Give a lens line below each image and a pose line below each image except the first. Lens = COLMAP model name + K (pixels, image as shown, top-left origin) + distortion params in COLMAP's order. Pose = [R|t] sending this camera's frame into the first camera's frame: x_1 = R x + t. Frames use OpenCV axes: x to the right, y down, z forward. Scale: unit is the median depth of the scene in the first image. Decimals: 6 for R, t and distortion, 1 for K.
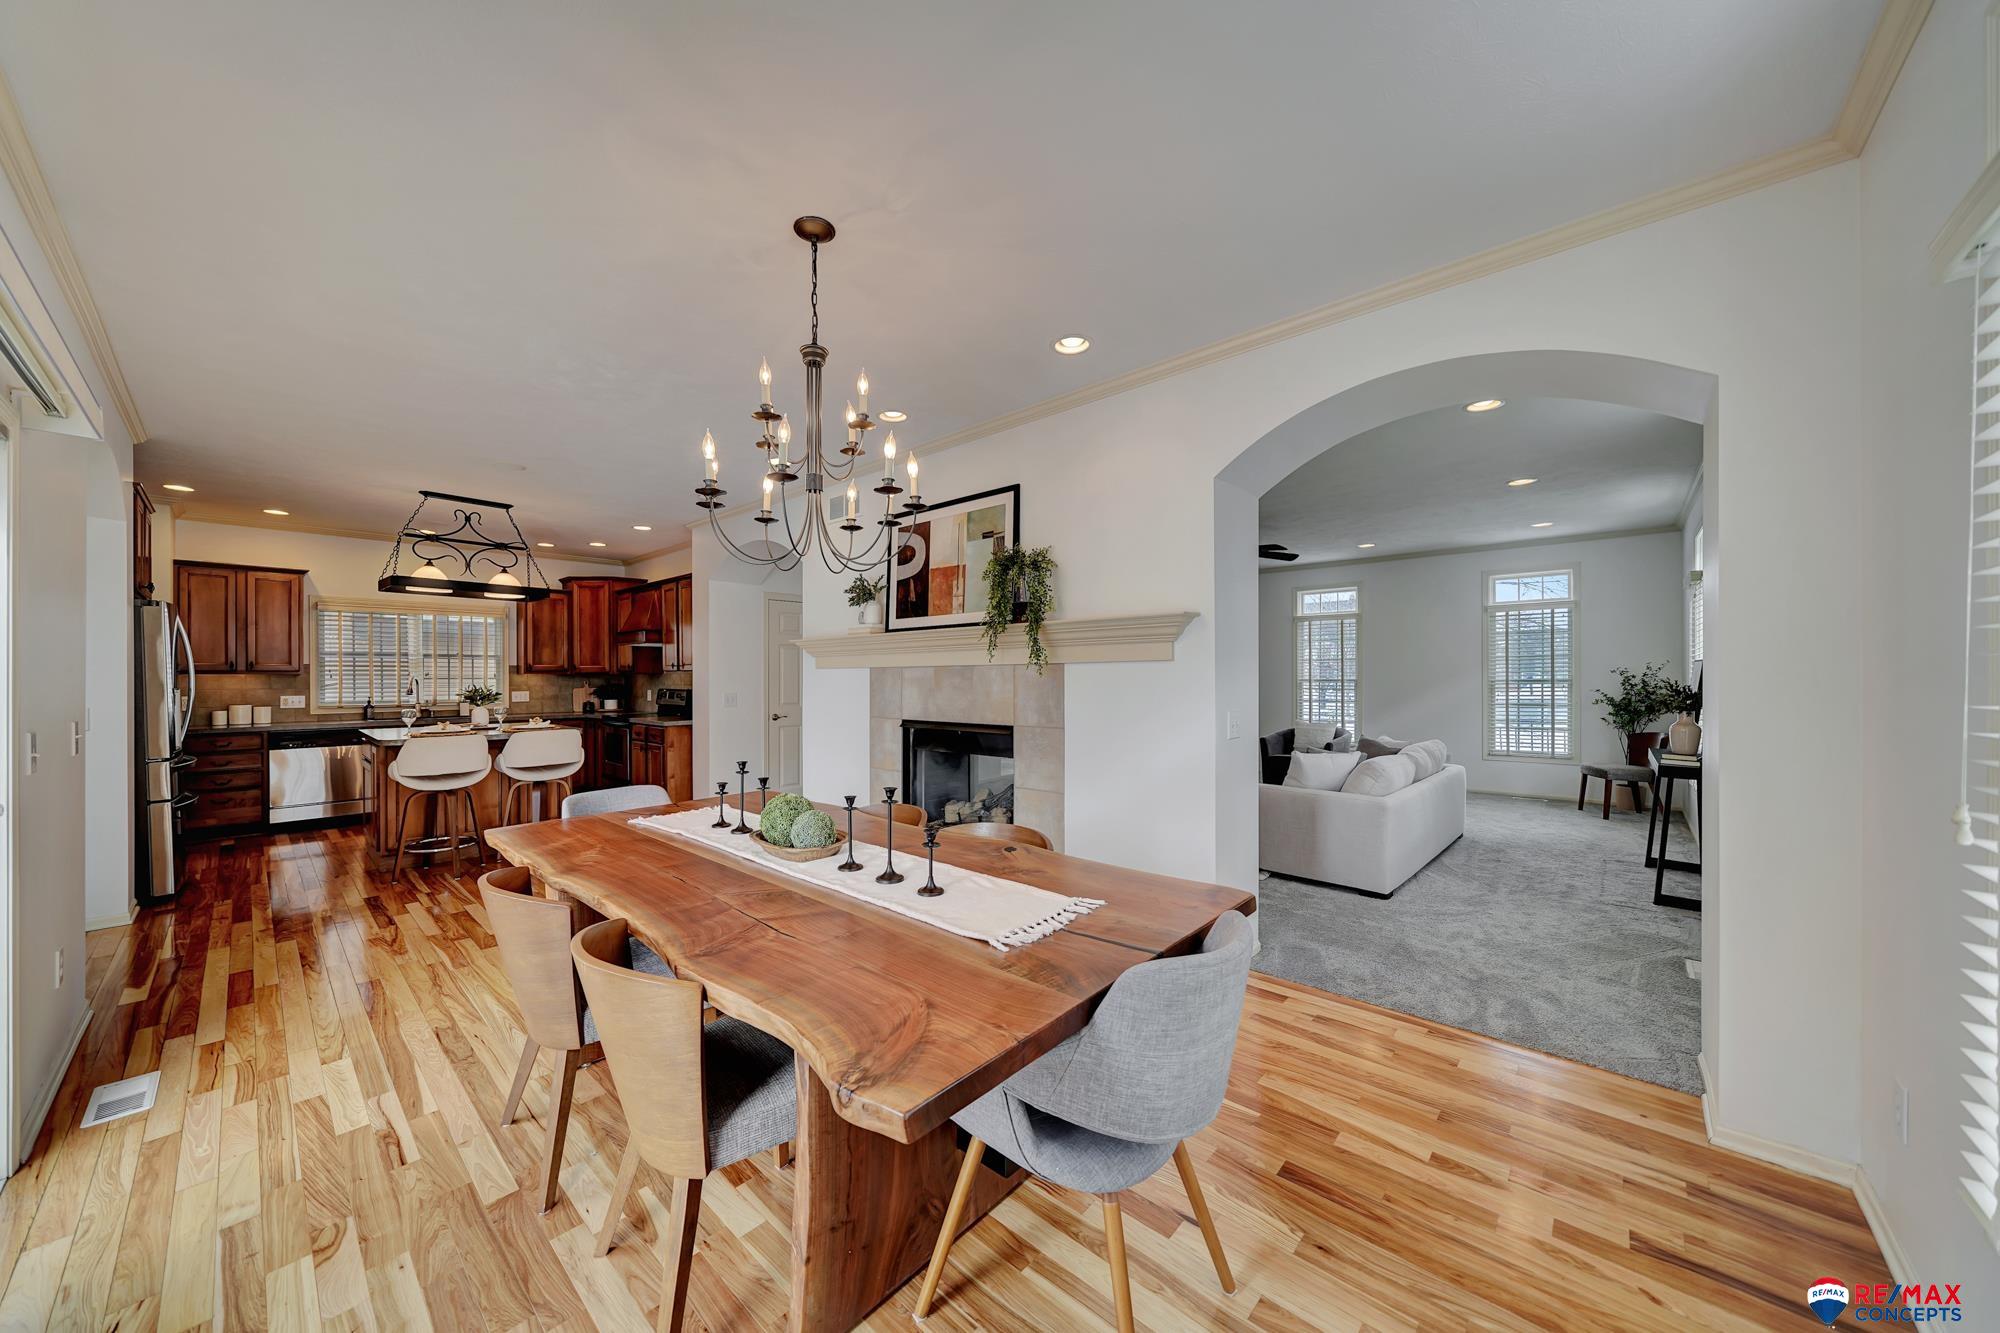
lens RADIAL K [[695.4, 0, 1008.7], [0, 695.4, 673.0], [0, 0, 1]] dist [-0.008002, 0.000217]
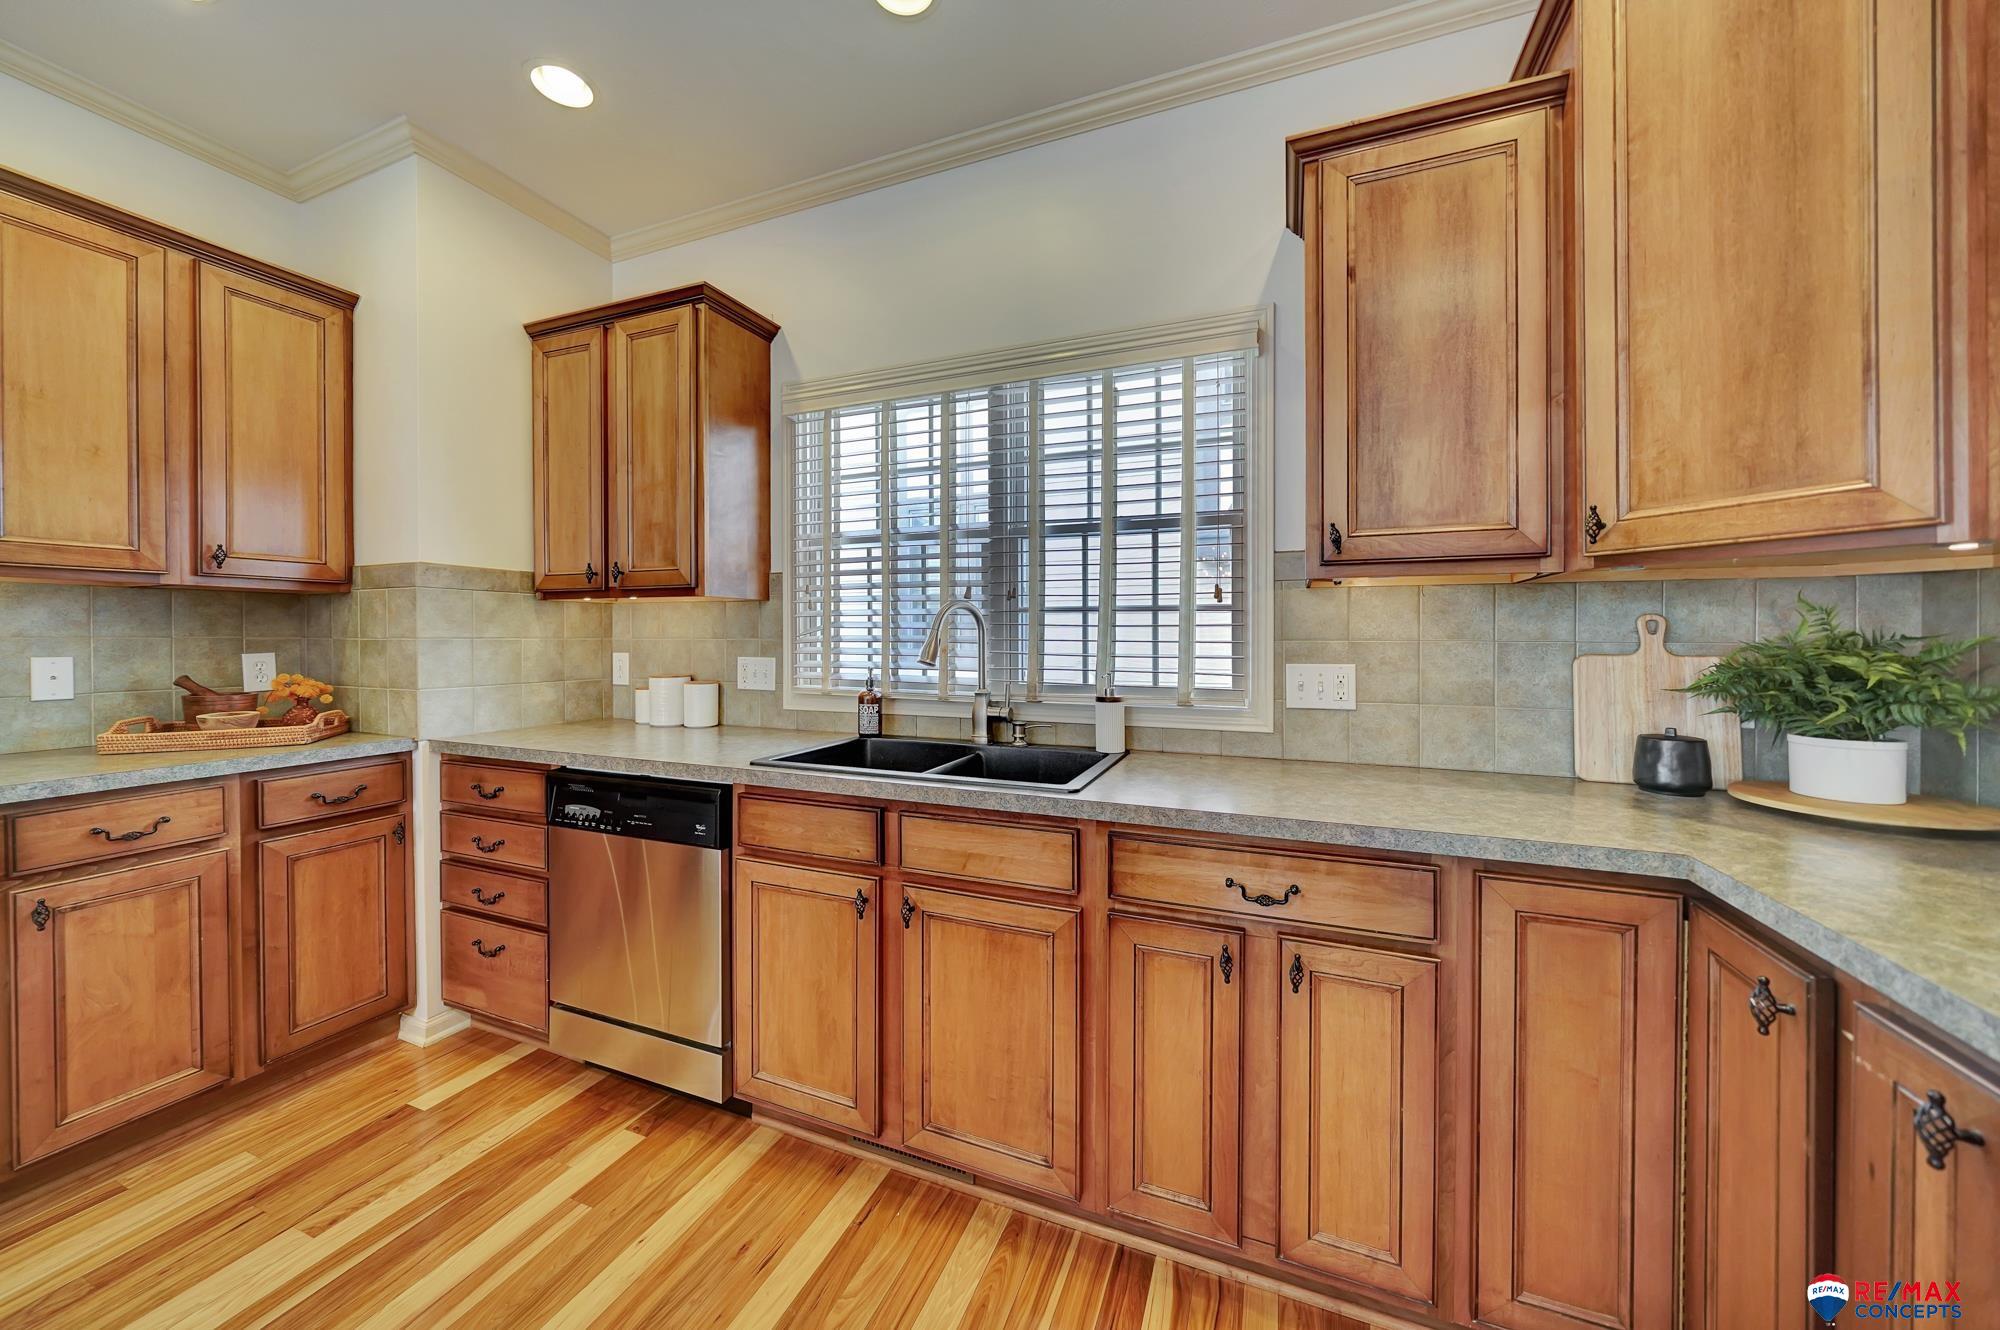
lens RADIAL K [[695.4, 0, 996.7], [0, 695.4, 636.3], [0, 0, 1]] dist [-0.008002, 0.000217]
pose [[0.326187, 0.003526, -0.945299, -0.597373], [-0.002614, 0.999993, 0.002828, 0.019220], [0.945302, 0.001549, 0.326194, 0.939058]]
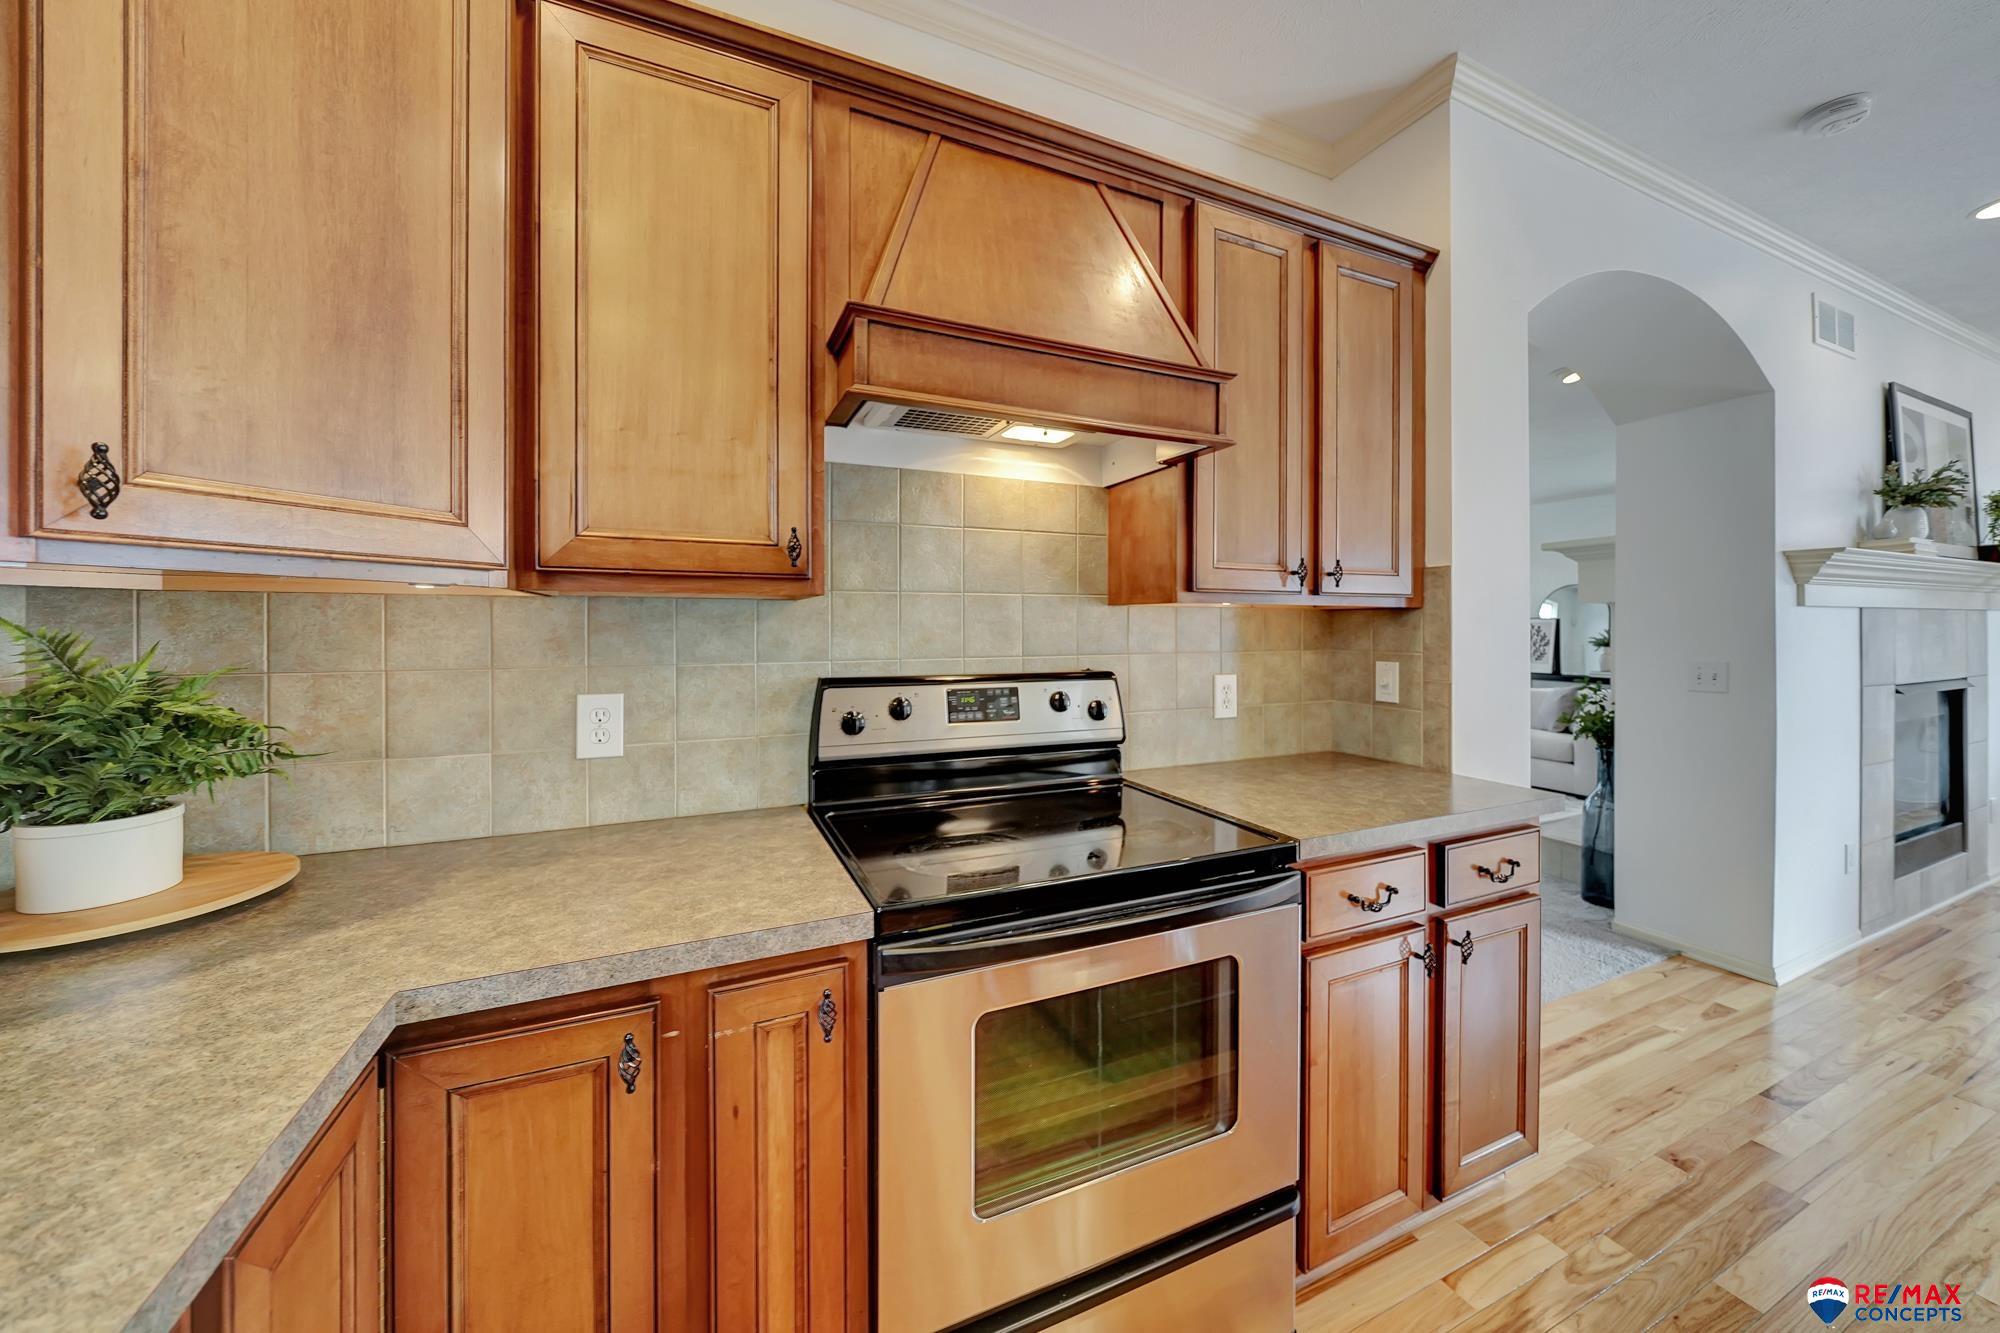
lens RADIAL K [[695.4, 0, 1008.1], [0, 695.4, 625.9], [0, 0, 1]] dist [-0.008002, 0.000217]
pose [[0.405497, 0.006786, 0.914071, -0.740586], [-0.002482, 0.999977, -0.006323, 0.010180], [-0.914093, 0.000295, 0.405505, 0.995015]]
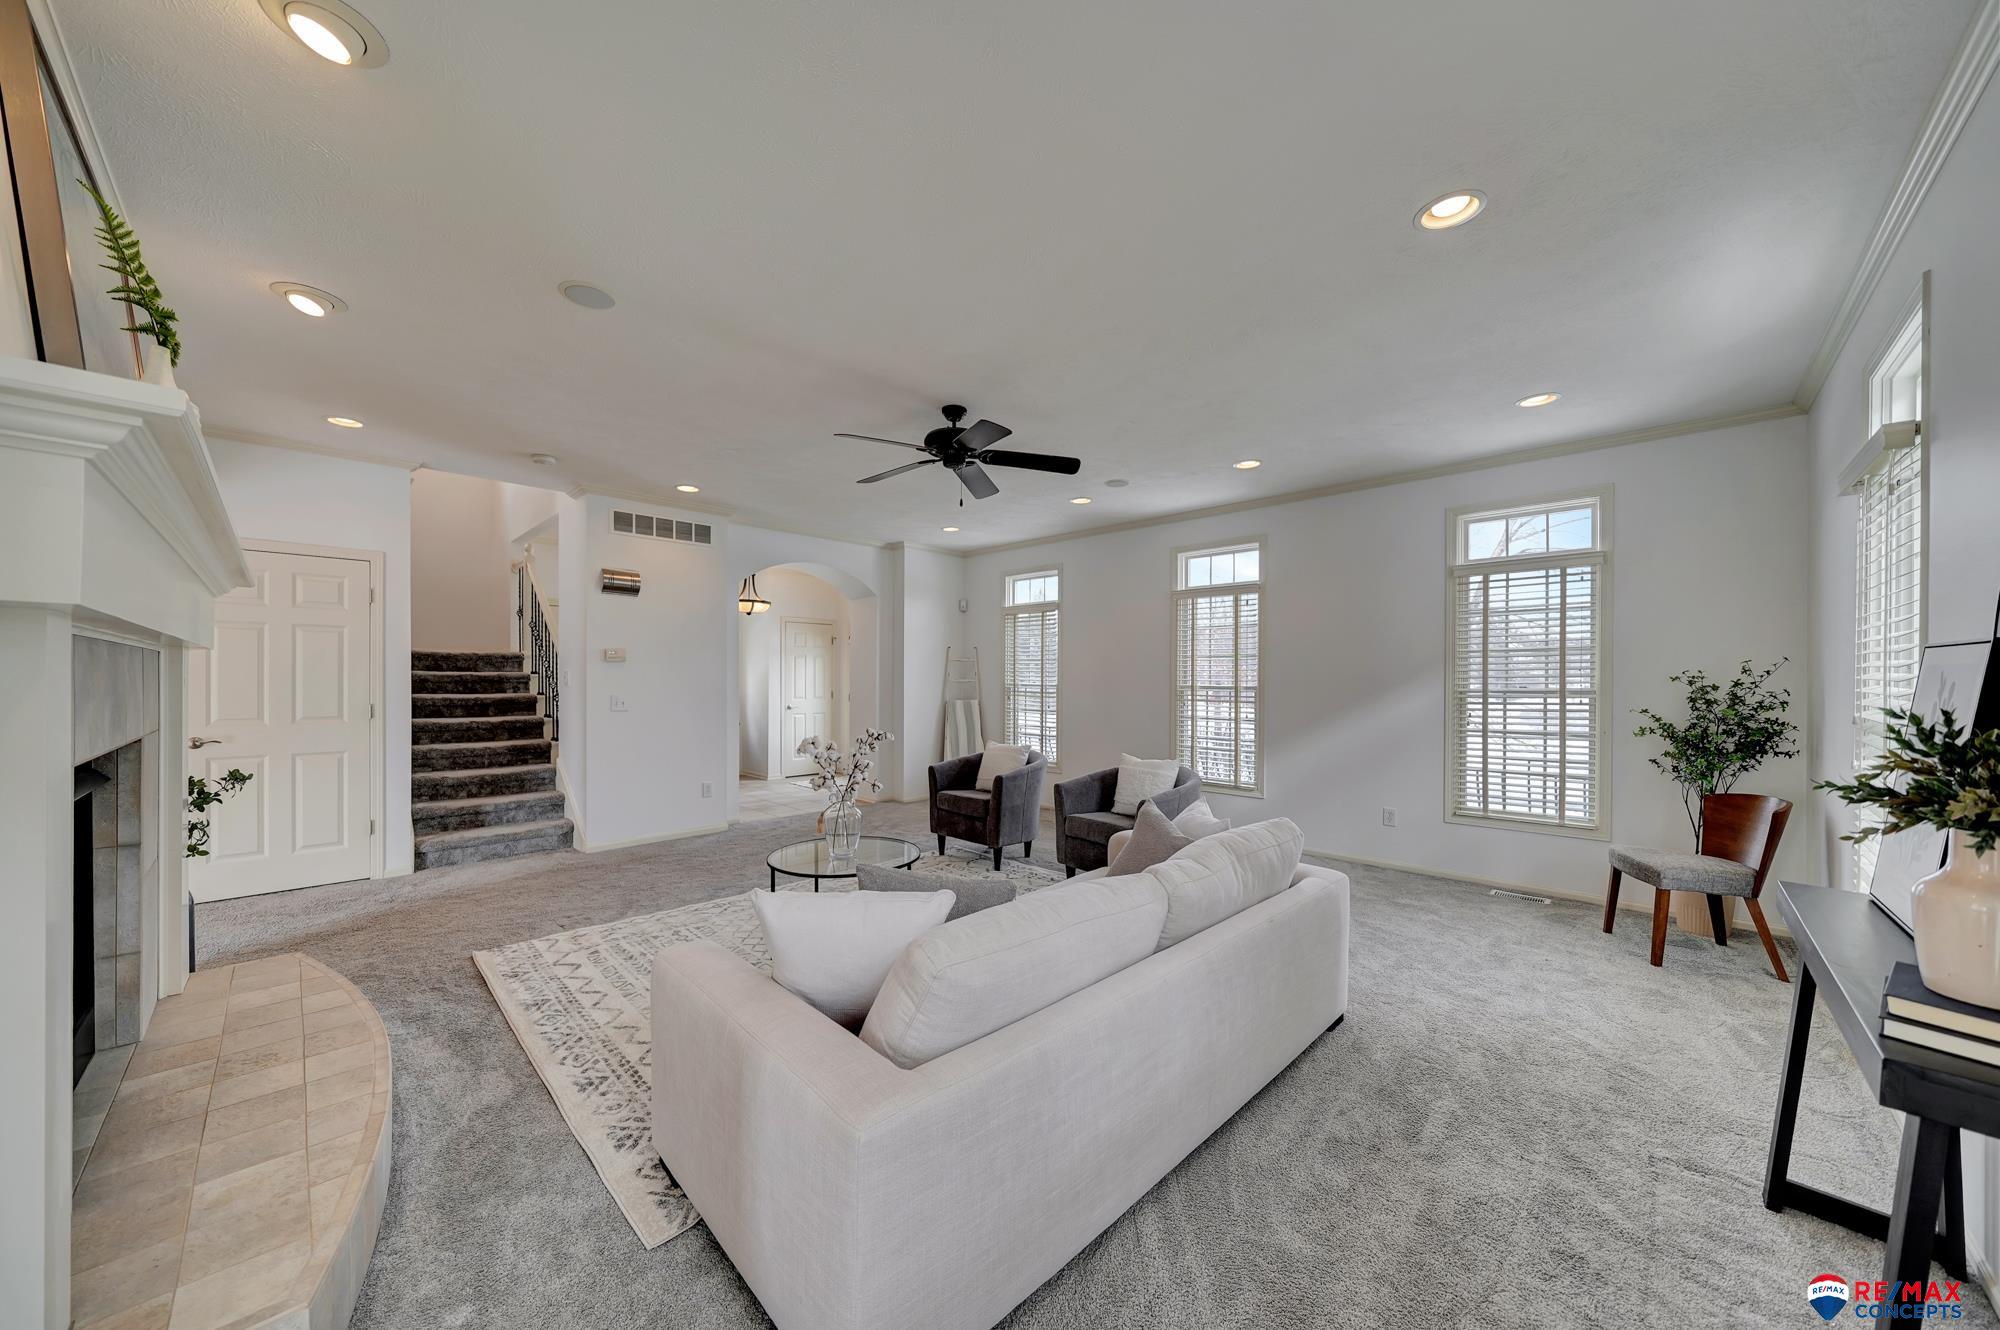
lens RADIAL K [[695.4, 0, 998.0], [0, 695.4, 681.6], [0, 0, 1]] dist [-0.008002, 0.000217]
pose [[0.998945, 0.008361, -0.045148, 0.370426], [-0.008079, 0.999947, 0.006429, 0.002129], [0.045199, -0.006058, 0.998960, 0.436478]]
